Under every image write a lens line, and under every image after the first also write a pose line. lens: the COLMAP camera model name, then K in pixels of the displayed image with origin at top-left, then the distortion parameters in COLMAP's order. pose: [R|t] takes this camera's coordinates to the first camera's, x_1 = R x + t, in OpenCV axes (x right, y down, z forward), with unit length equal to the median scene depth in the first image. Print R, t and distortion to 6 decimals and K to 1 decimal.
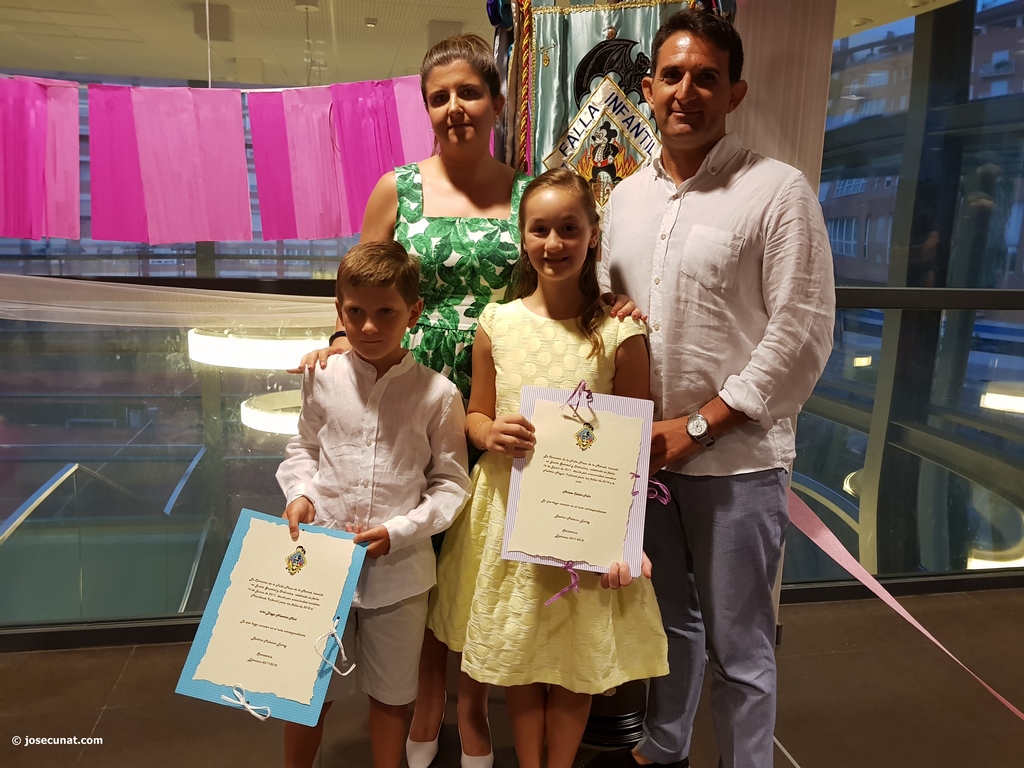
lens RADIAL K [[973.9, 0, 513.3], [0, 973.9, 379.7], [0, 0, 1]] dist [0.006016, -0.000501]
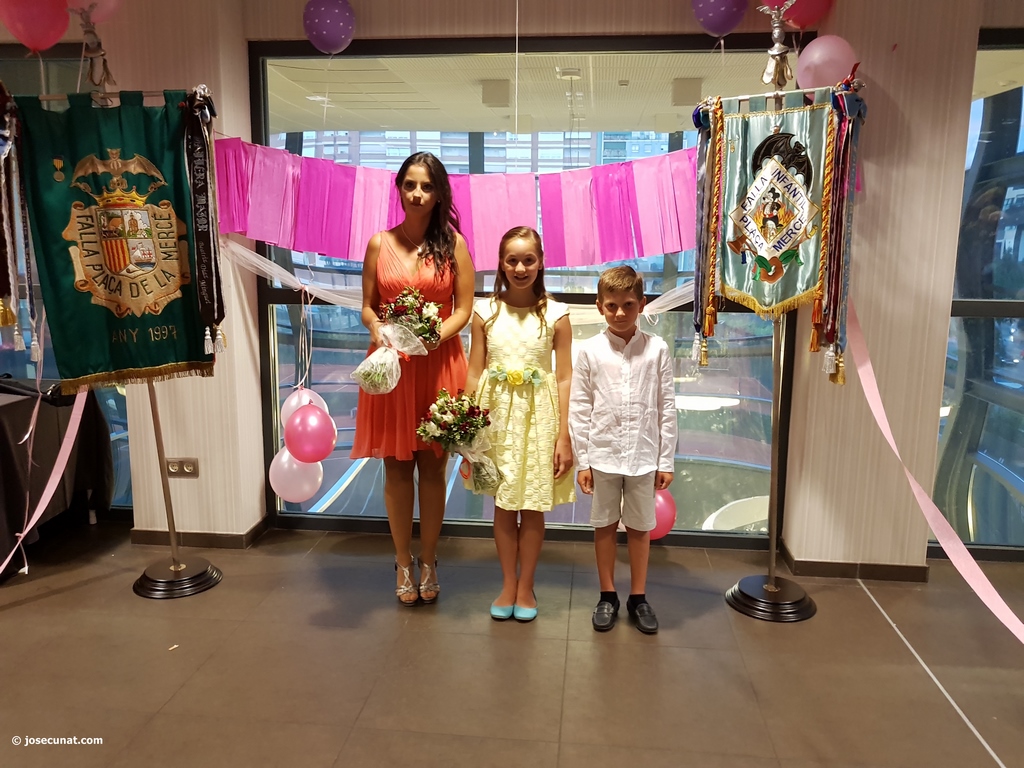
lens RADIAL K [[973.9, 0, 510.5], [0, 973.9, 384.4], [0, 0, 1]] dist [0.006016, -0.000501]
pose [[0.967438, 0.024426, -0.251926, 0.090007], [-0.030007, 0.999382, -0.018333, 0.076804], [0.251323, 0.025296, 0.967573, -0.541209]]
